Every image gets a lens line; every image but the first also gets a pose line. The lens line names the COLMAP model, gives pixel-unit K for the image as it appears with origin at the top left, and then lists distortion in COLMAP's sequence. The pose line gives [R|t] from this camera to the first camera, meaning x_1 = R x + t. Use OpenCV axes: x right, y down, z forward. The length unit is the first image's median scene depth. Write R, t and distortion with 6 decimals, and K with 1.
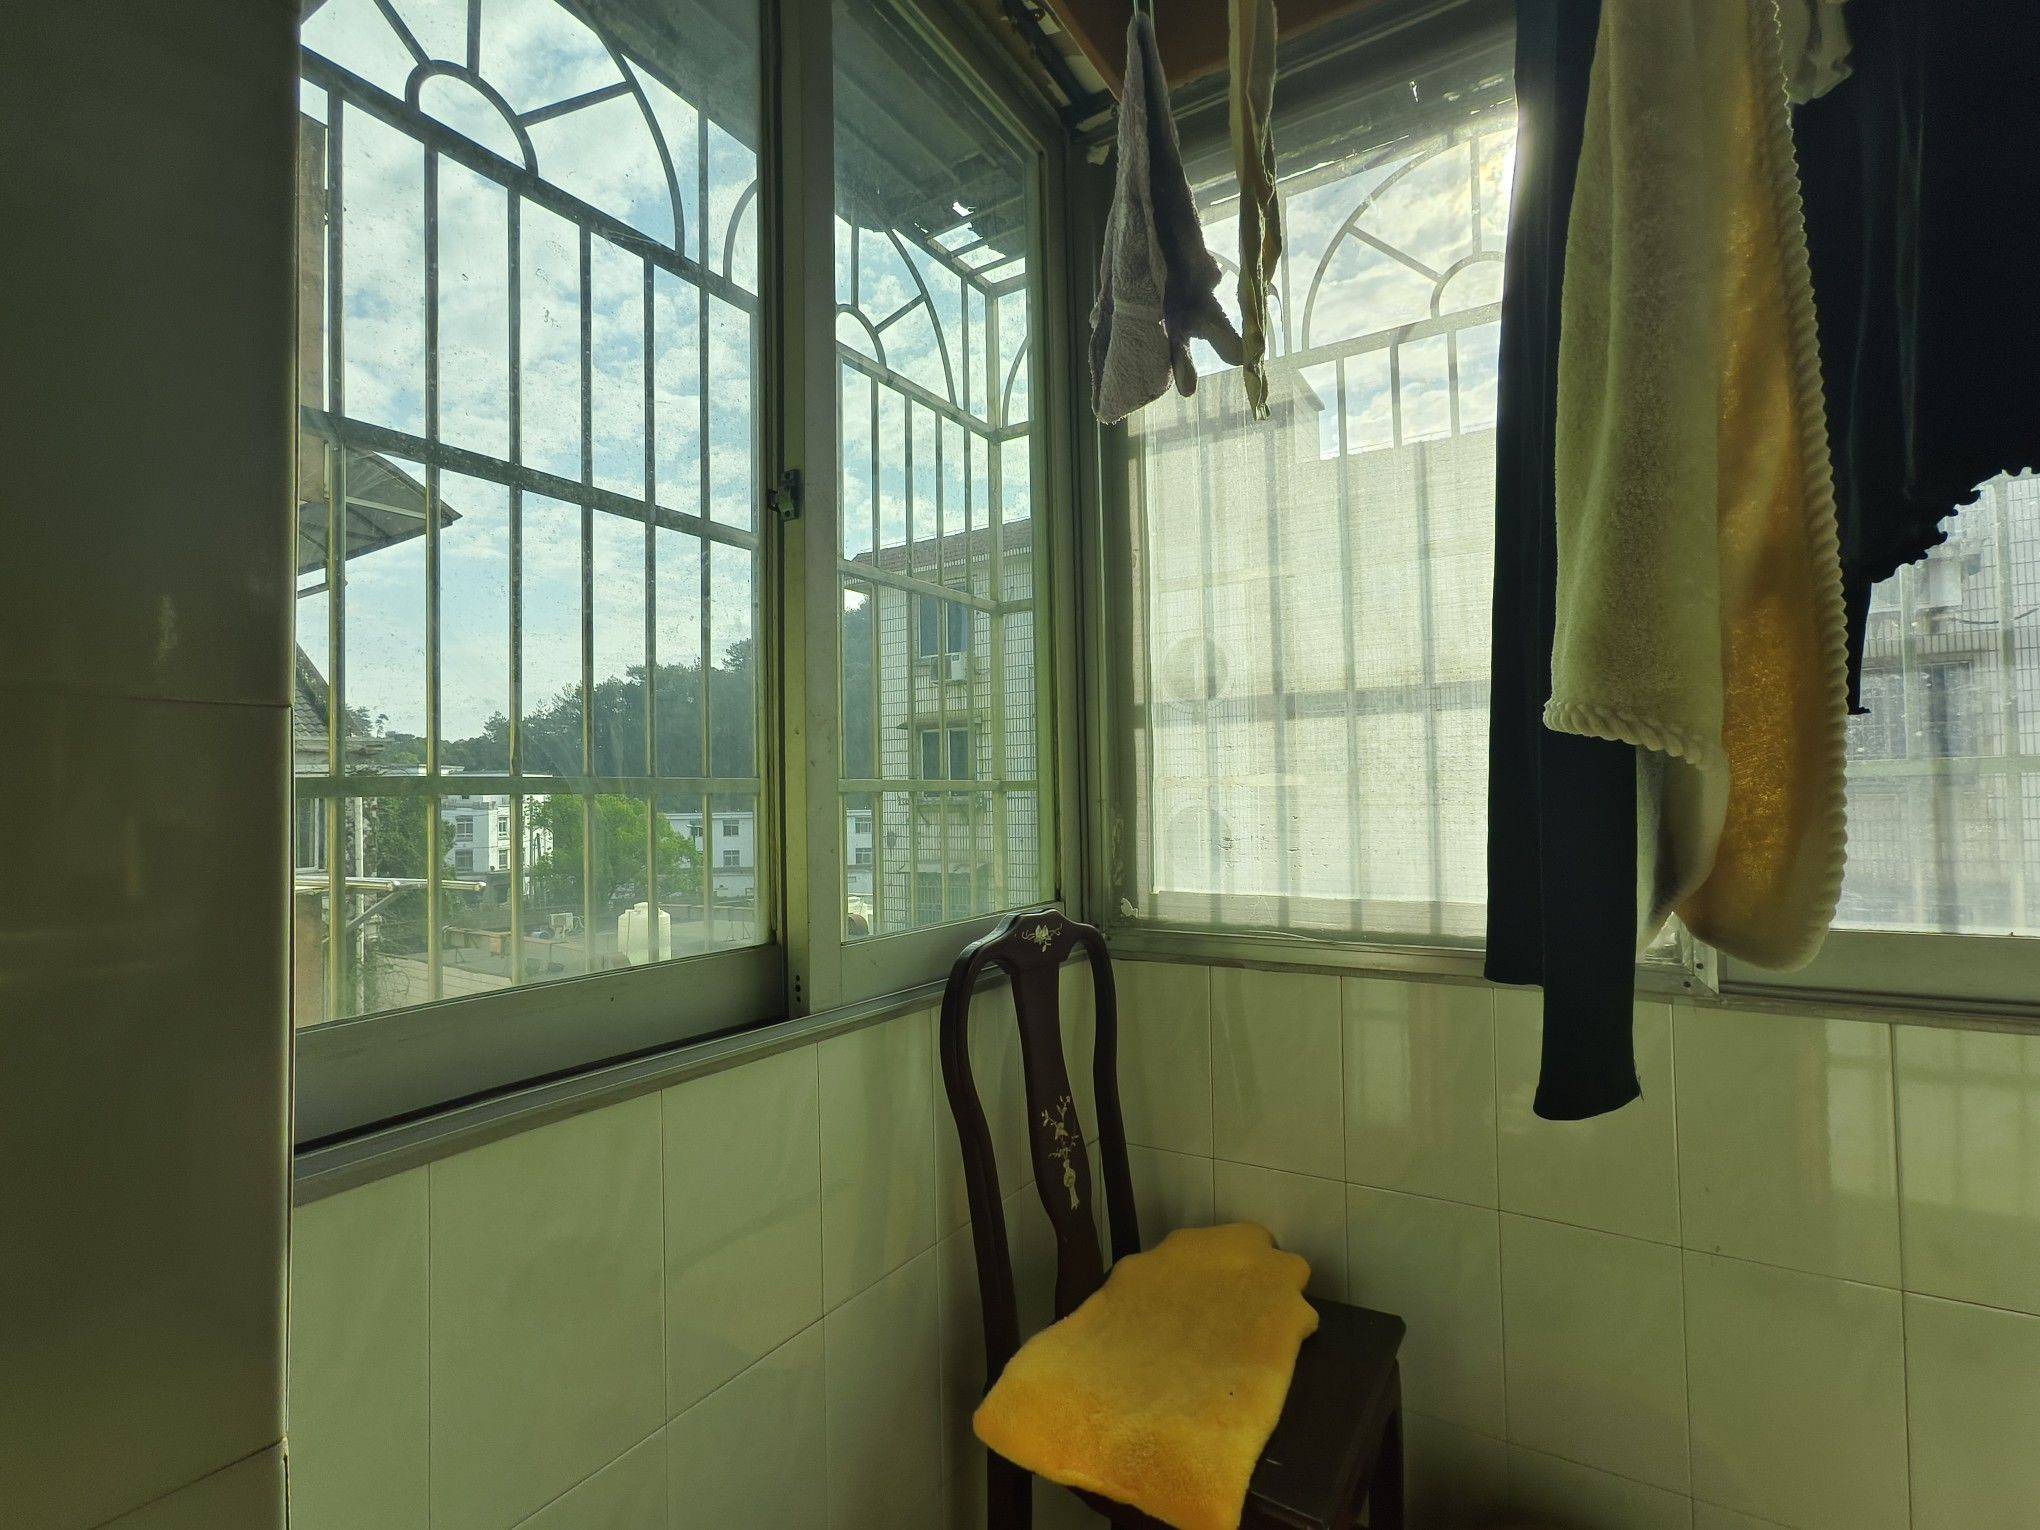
lens RADIAL K [[957.7, 0, 1028.5], [0, 957.7, 772.8], [0, 0, 1]] dist [-0.014298, 0.004552]
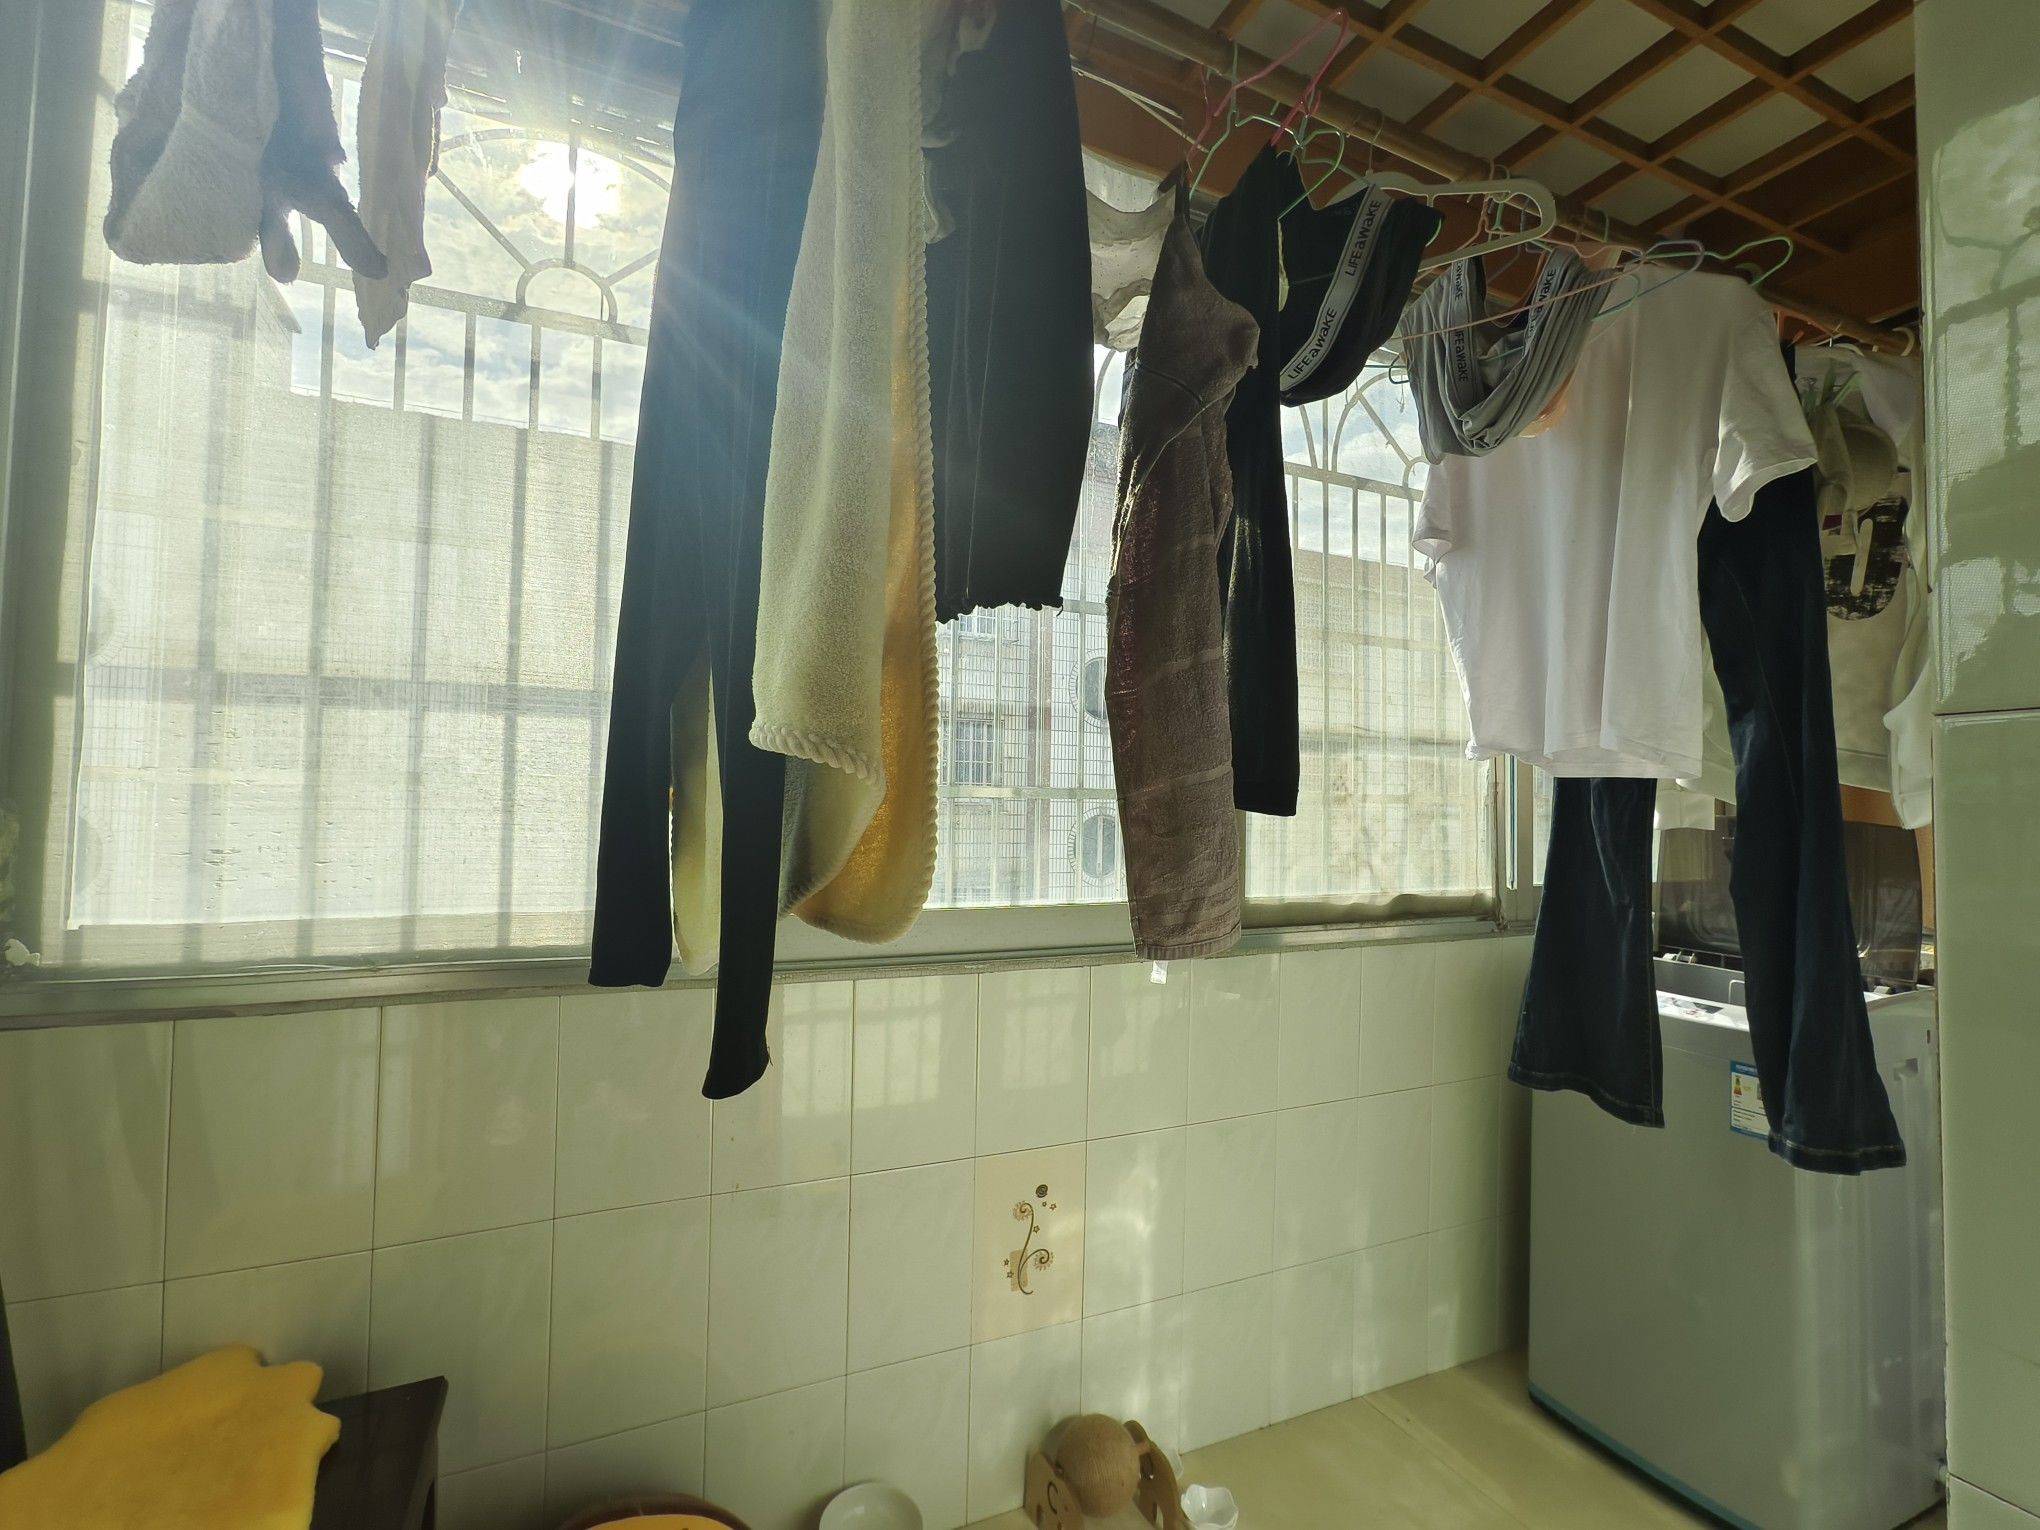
lens RADIAL K [[957.7, 0, 1025.6], [0, 957.7, 760.9], [0, 0, 1]] dist [-0.014298, 0.004552]
pose [[0.557595, 0.060404, 0.827912, -0.072253], [-0.044440, 0.998091, -0.042891, 0.001227], [-0.828923, -0.012876, 0.559215, 0.037367]]
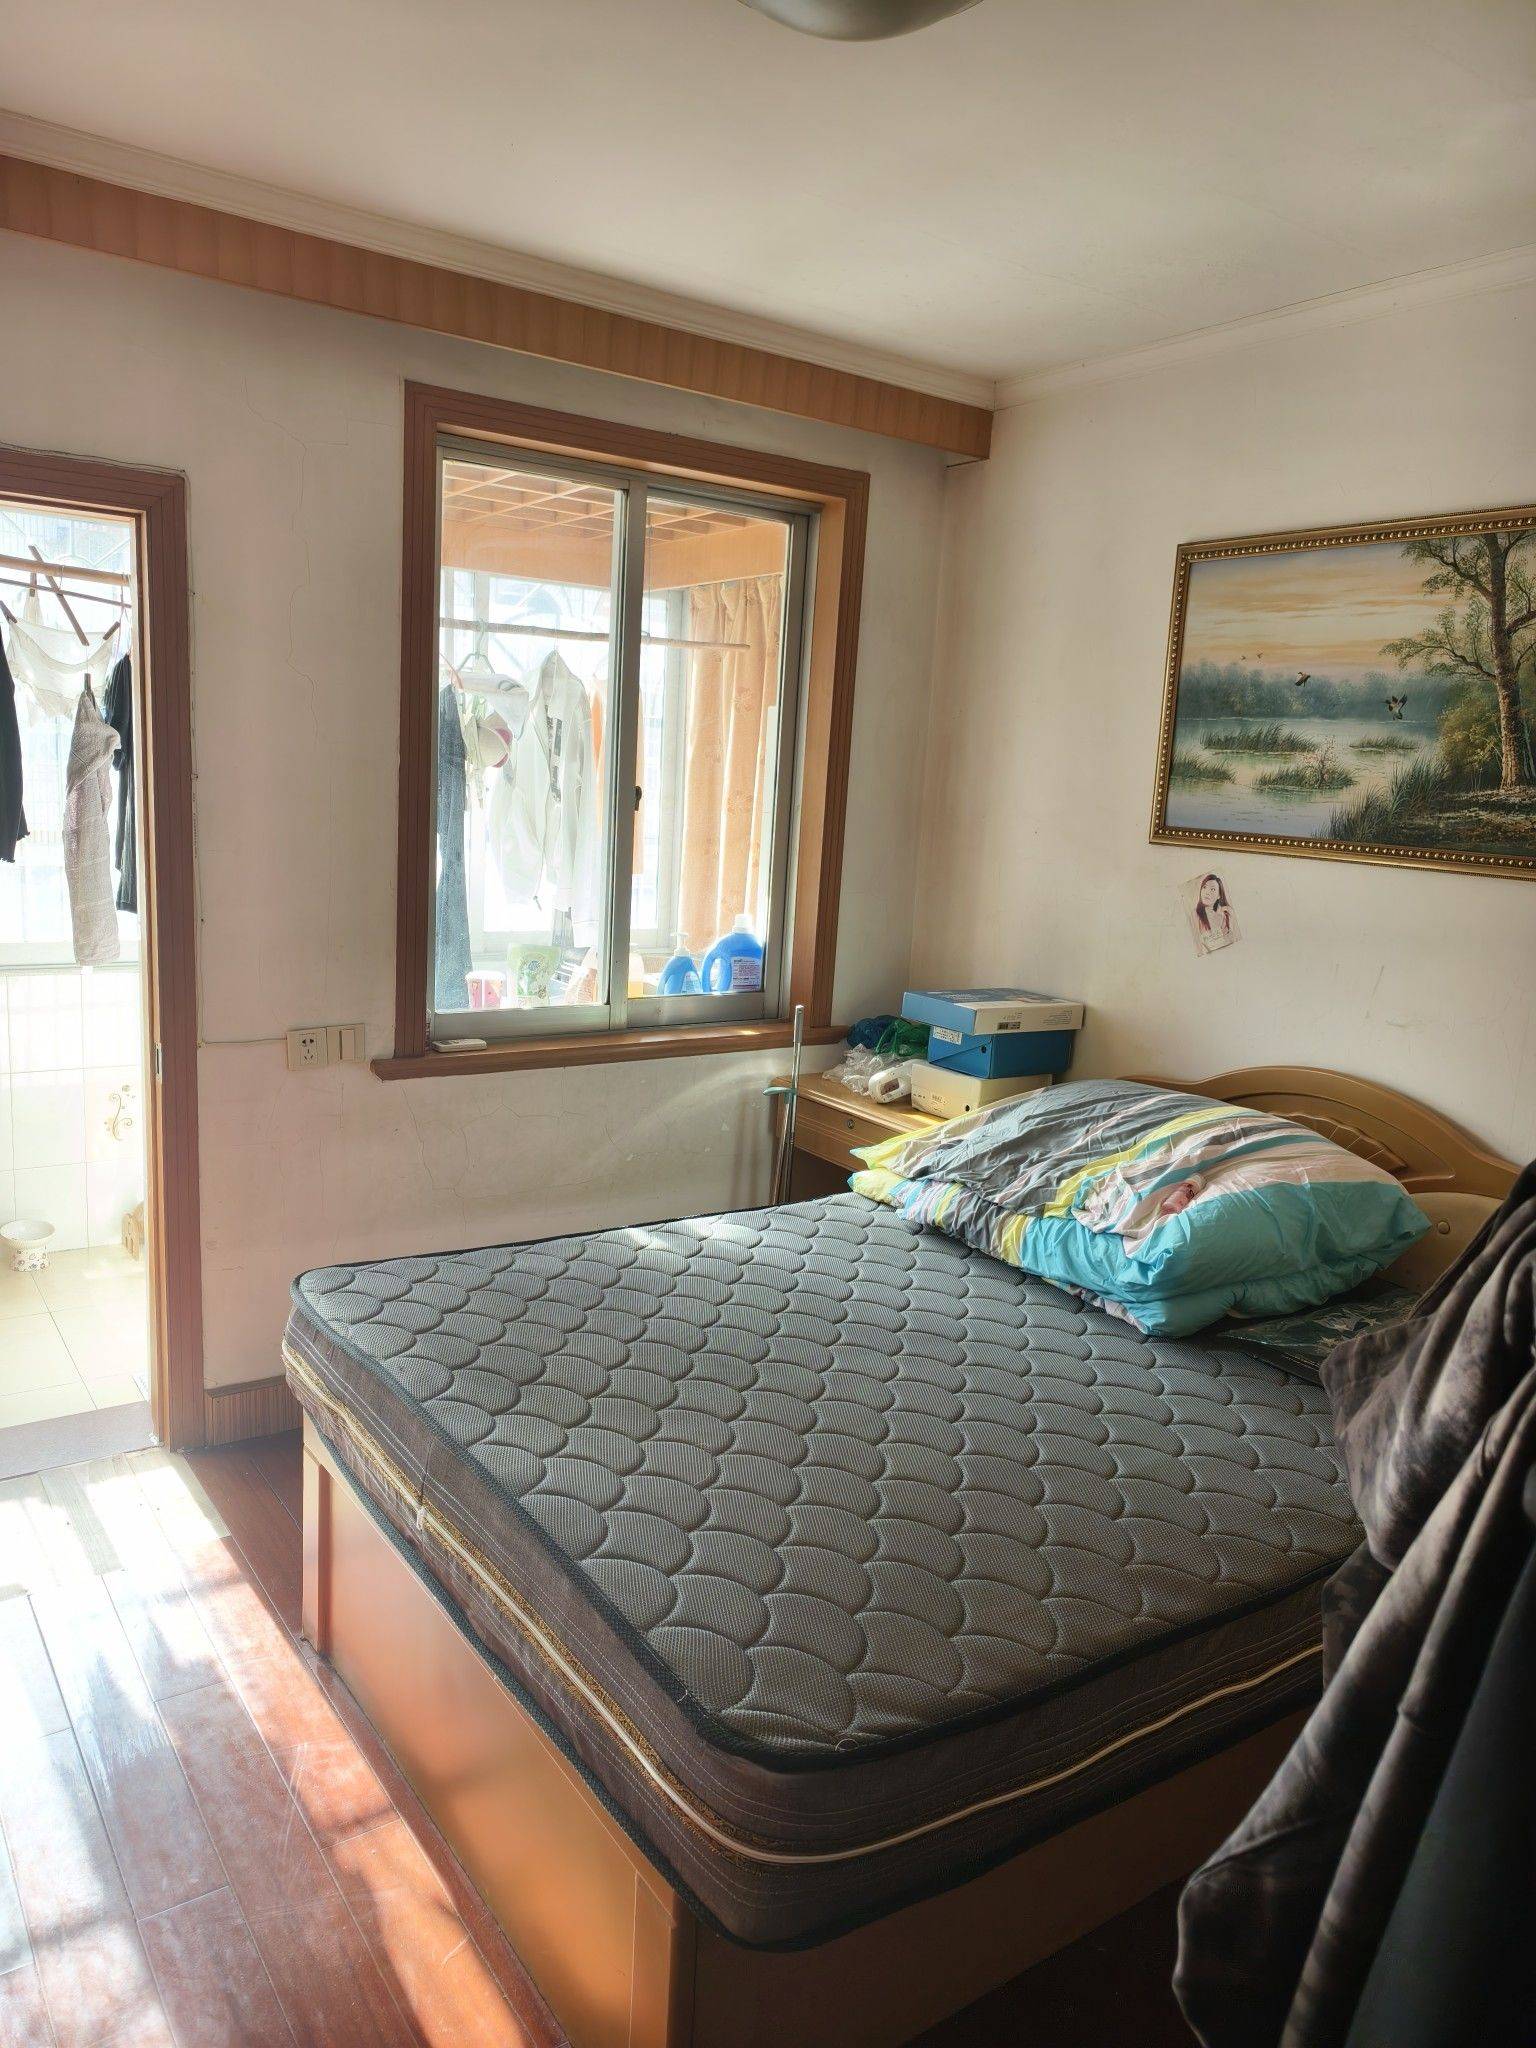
lens RADIAL K [[1426.0, 0, 770.2], [0, 1426.0, 1027.7], [0, 0, 1]] dist [0.011910, -0.011711]
pose [[0.414267, -0.114618, 0.902910, -0.803012], [-0.090174, 0.981989, 0.166030, -0.190455], [-0.905677, -0.150200, 0.396470, -1.048068]]
